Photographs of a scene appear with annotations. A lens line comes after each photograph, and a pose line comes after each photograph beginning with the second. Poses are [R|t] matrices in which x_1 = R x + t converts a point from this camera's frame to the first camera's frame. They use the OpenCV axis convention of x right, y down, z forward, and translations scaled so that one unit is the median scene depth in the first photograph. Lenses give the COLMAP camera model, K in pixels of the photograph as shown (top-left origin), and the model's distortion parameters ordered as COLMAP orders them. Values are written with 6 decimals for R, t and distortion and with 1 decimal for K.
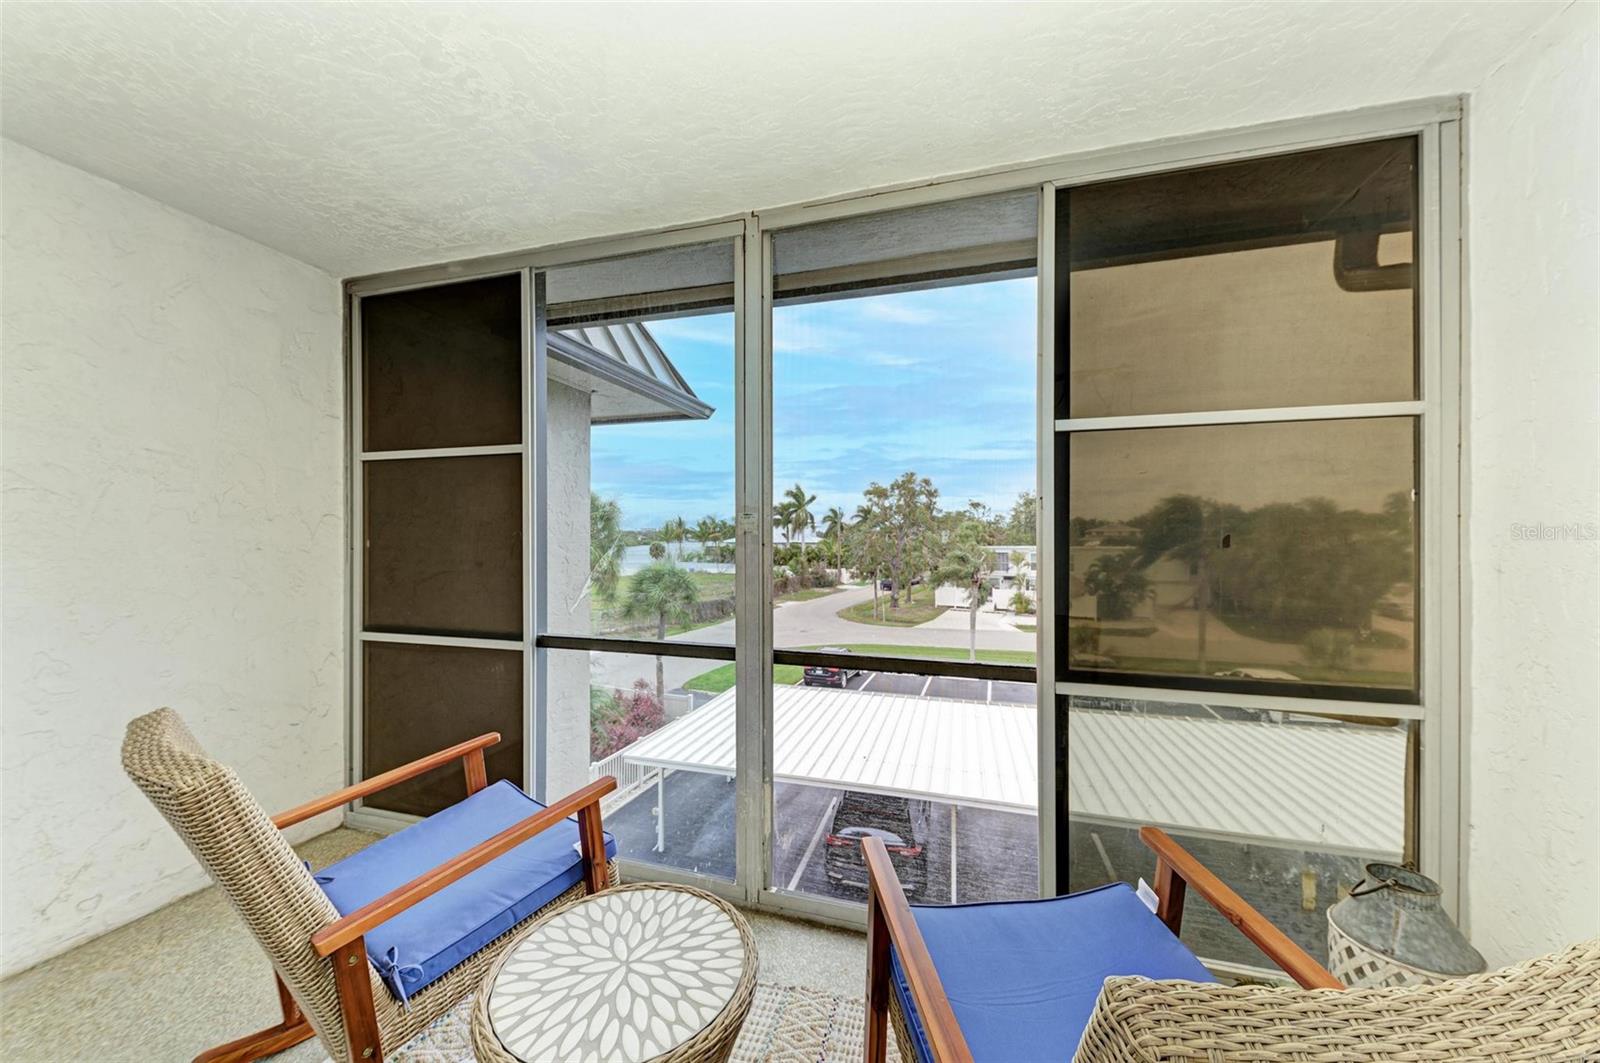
lens RADIAL K [[555.7, 0, 800.7], [0, 555.7, 536.4], [0, 0, 1]] dist [0.007764, -0.000046]
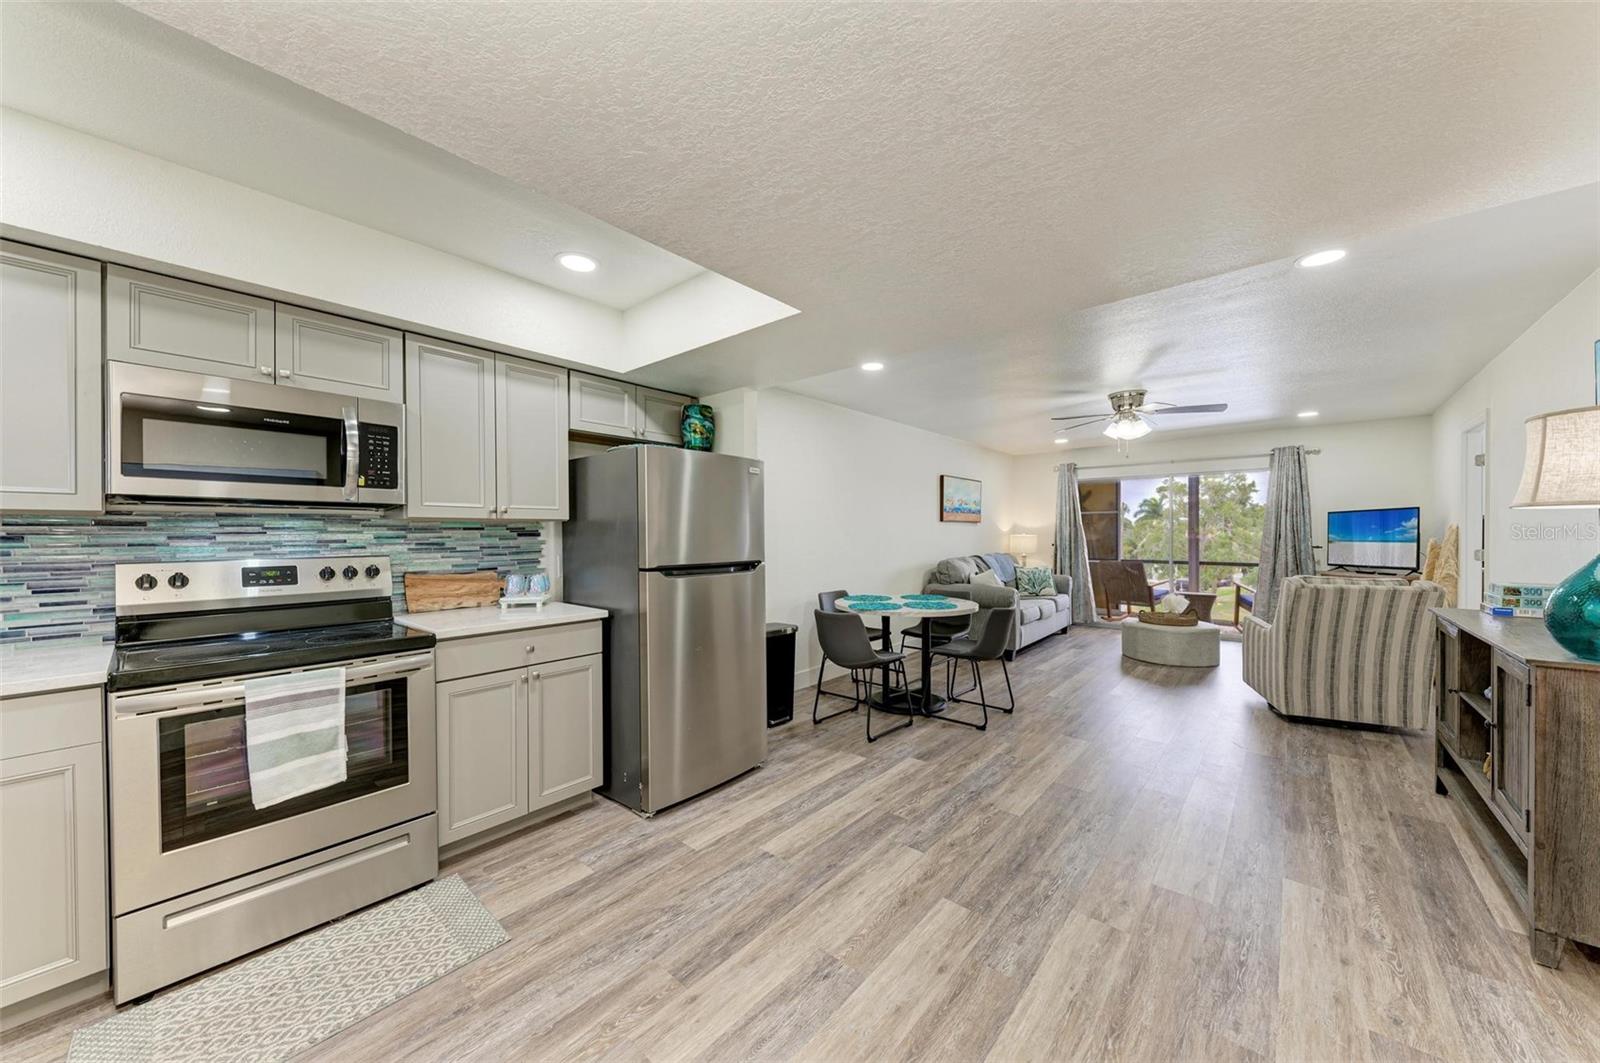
lens RADIAL K [[581.2, 0, 801.8], [0, 581.2, 534.7], [0, 0, 1]] dist [0.011924, -0.001438]
pose [[0.914294, -0.003202, -0.405040, -0.035313], [0.004586, 0.999986, 0.002447, -0.000514], [0.405026, -0.004095, 0.914296, -0.146040]]
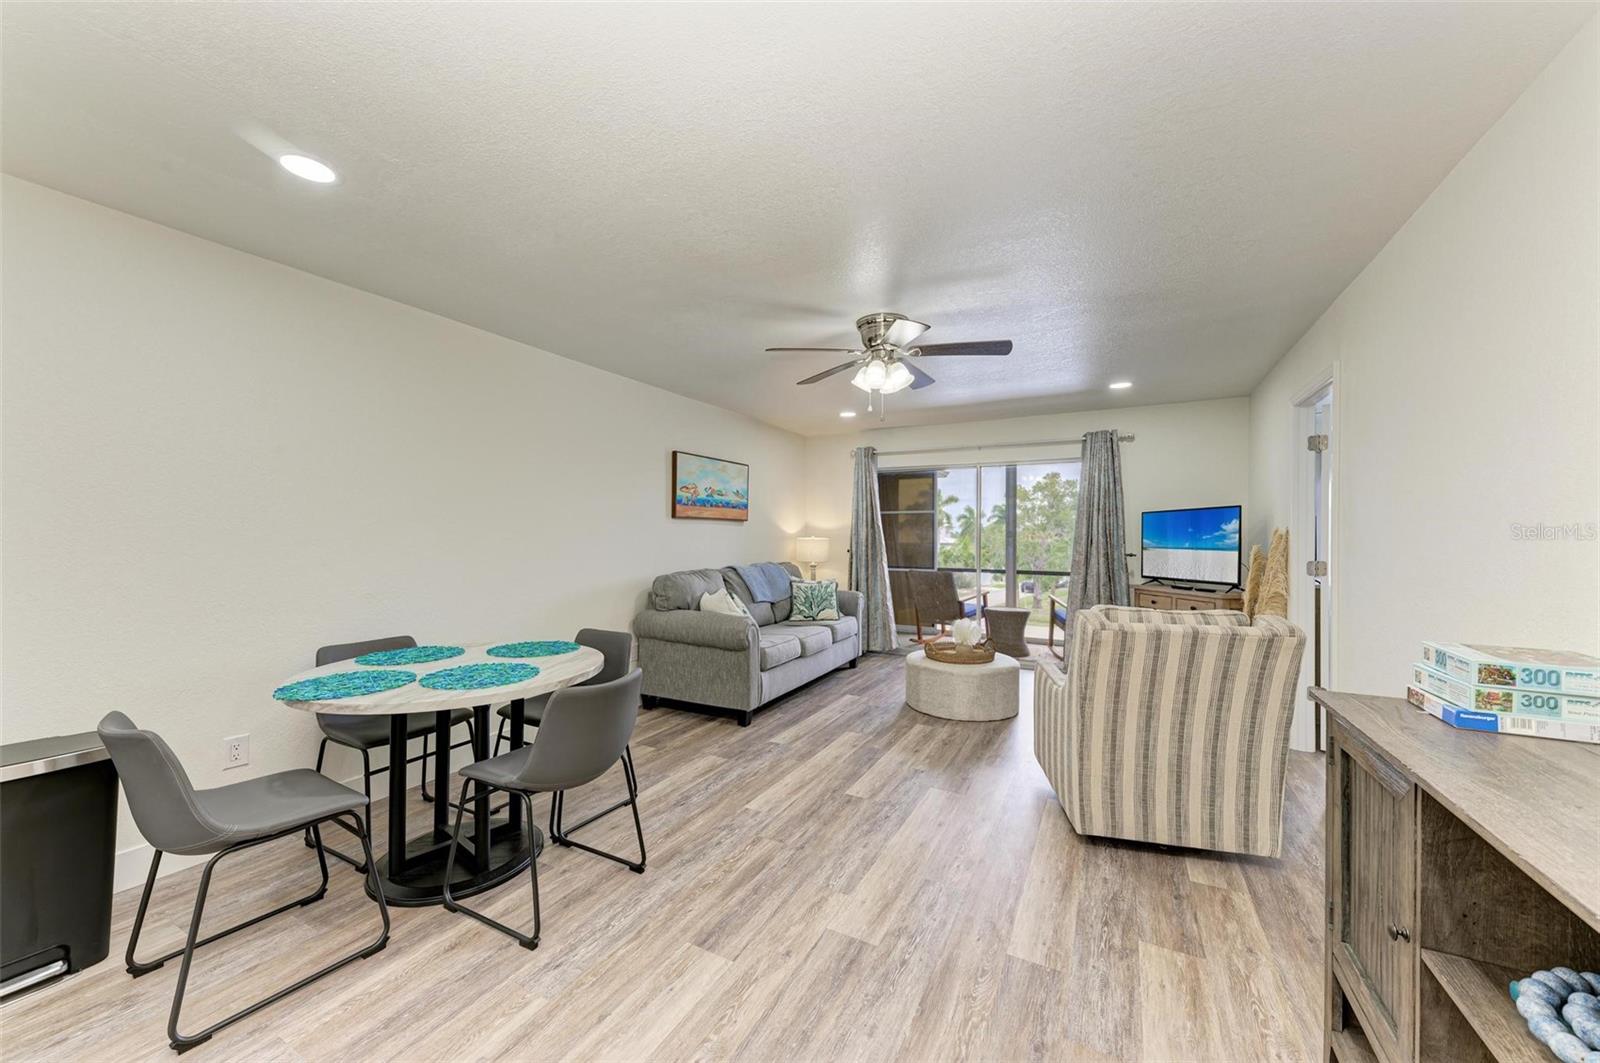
lens RADIAL K [[581.2, 0, 811.6], [0, 581.2, 544.4], [0, 0, 1]] dist [0.011924, -0.001438]
pose [[0.980201, 0.003989, -0.197964, -0.021669], [-0.001300, 0.999905, 0.013709, -0.000278], [0.198000, -0.013180, 0.980113, -0.103823]]
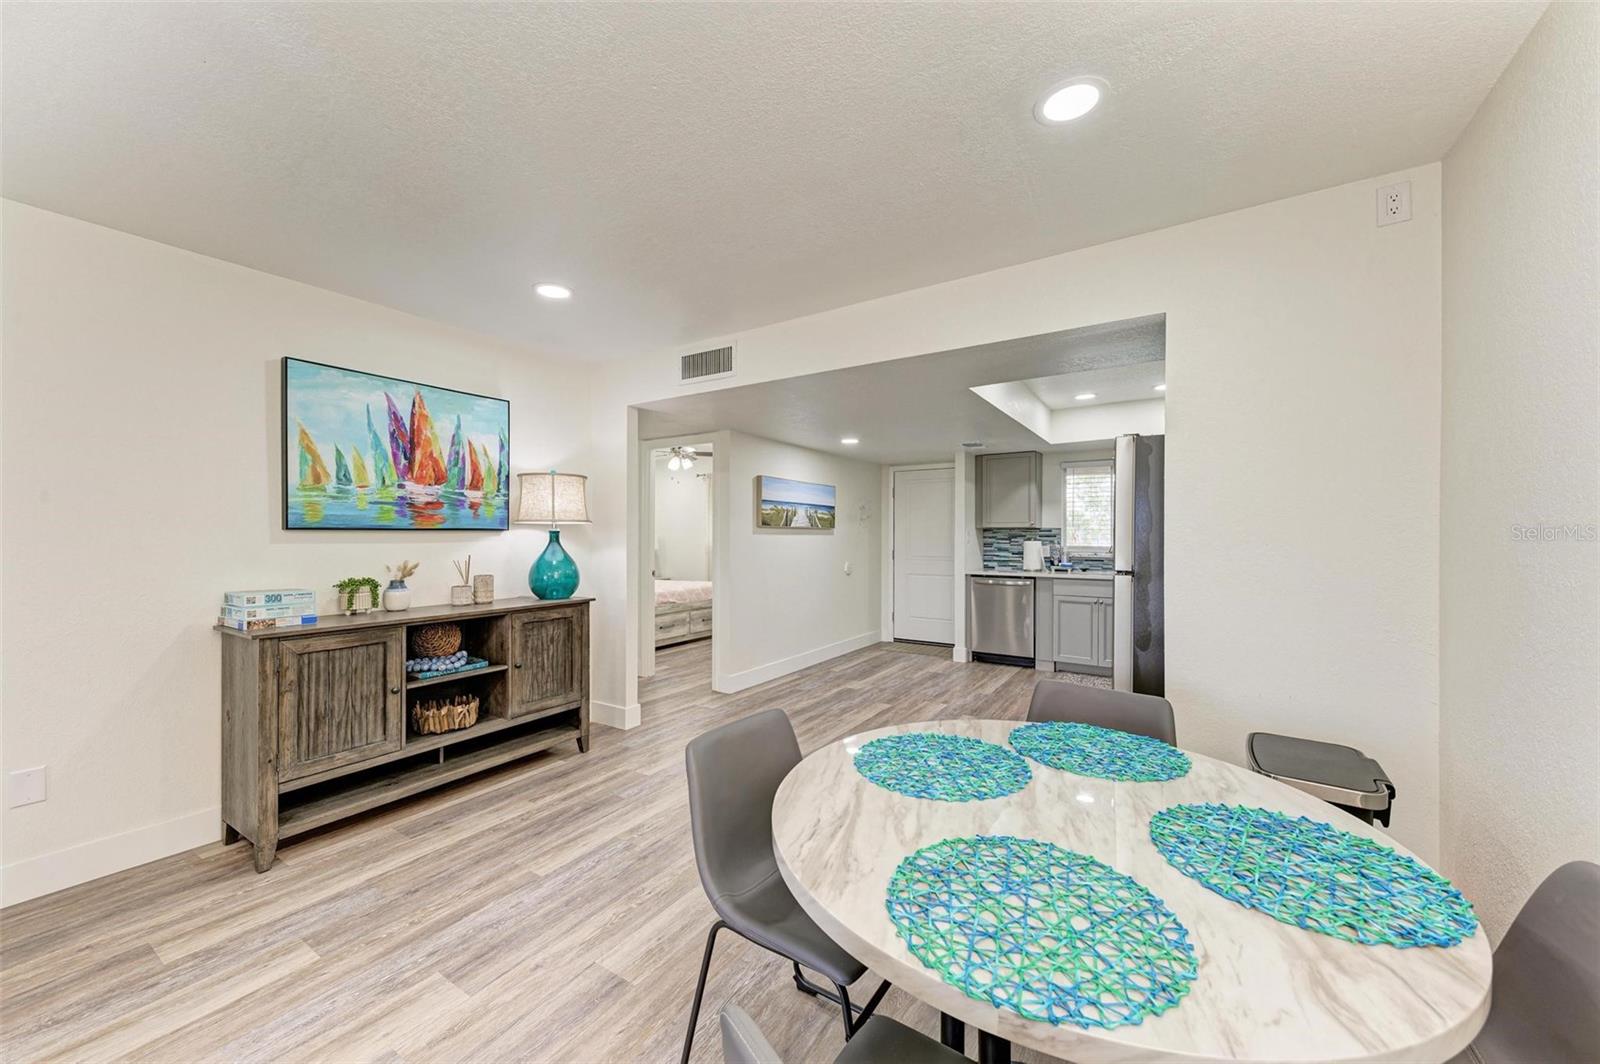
lens RADIAL K [[581.2, 0, 813.4], [0, 581.2, 537.8], [0, 0, 1]] dist [0.011924, -0.001438]
pose [[-0.964079, -0.002159, 0.265607, -0.052213], [-0.001444, 0.999995, 0.002884, -0.000321], [-0.265612, 0.002397, -0.964077, -0.045746]]
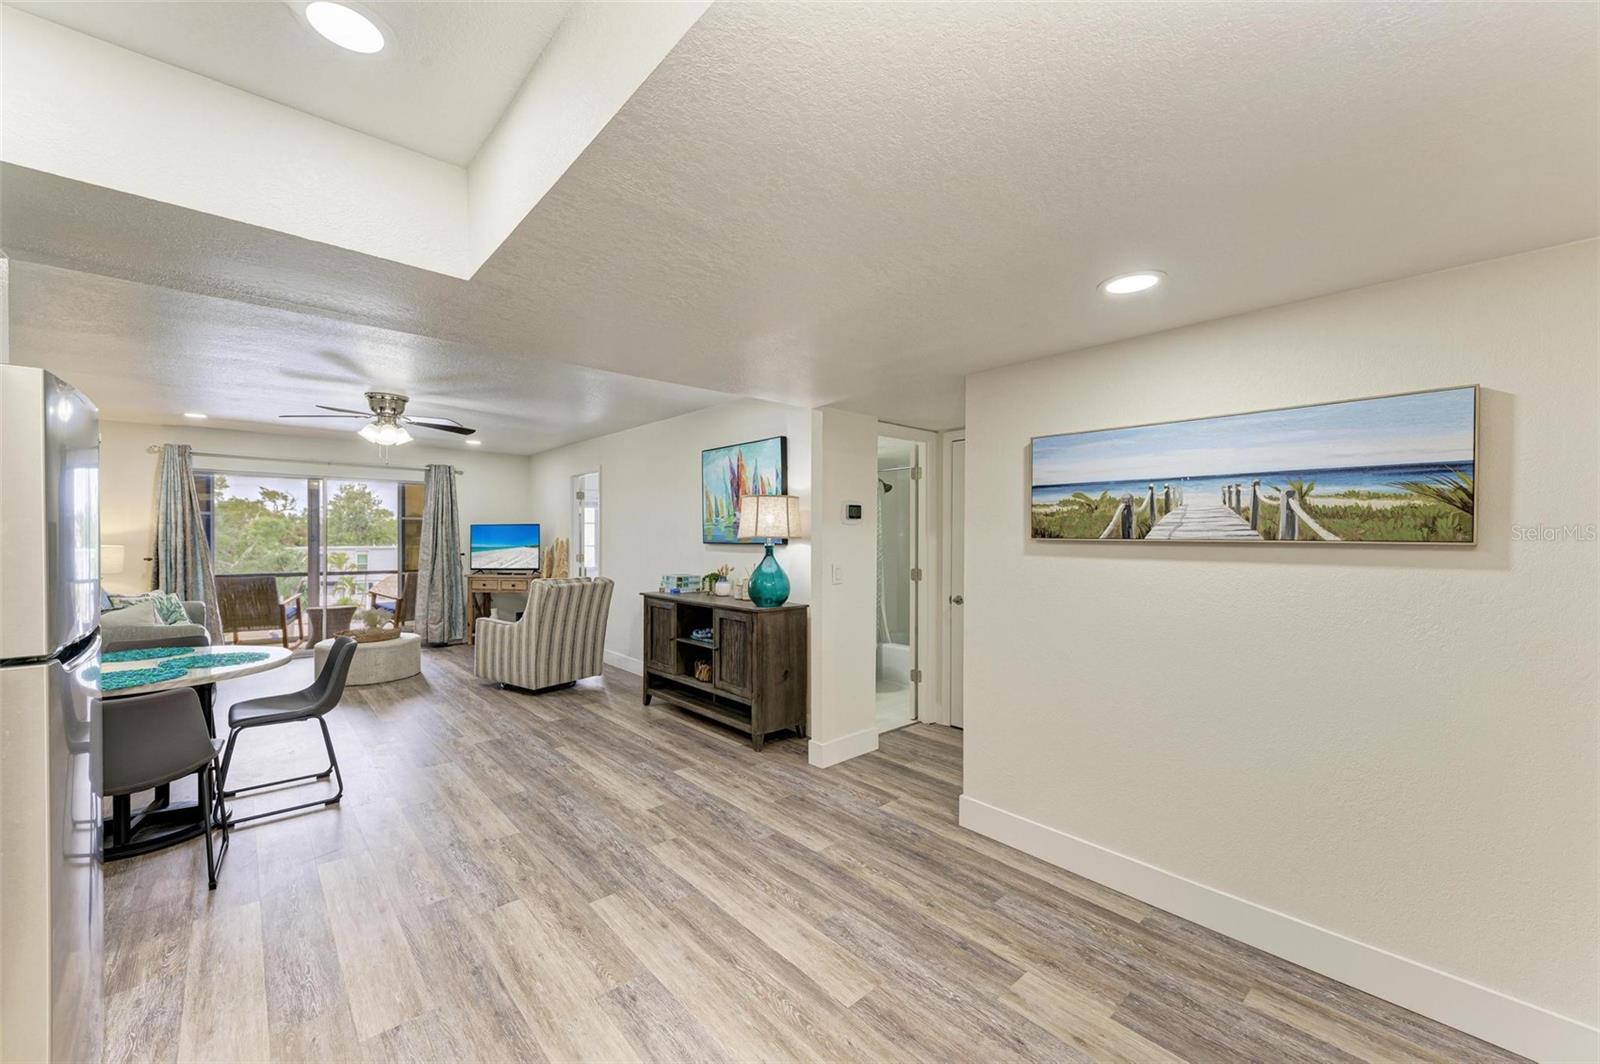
lens RADIAL K [[627.1, 0, 803.6], [0, 627.1, 539.1], [0, 0, 1]] dist [0.017234, -0.002253]
pose [[0.518109, -0.002862, 0.855310, -0.071643], [-0.005221, 0.999965, 0.006508, -0.002154], [-0.855299, -0.007837, 0.518076, -0.142654]]
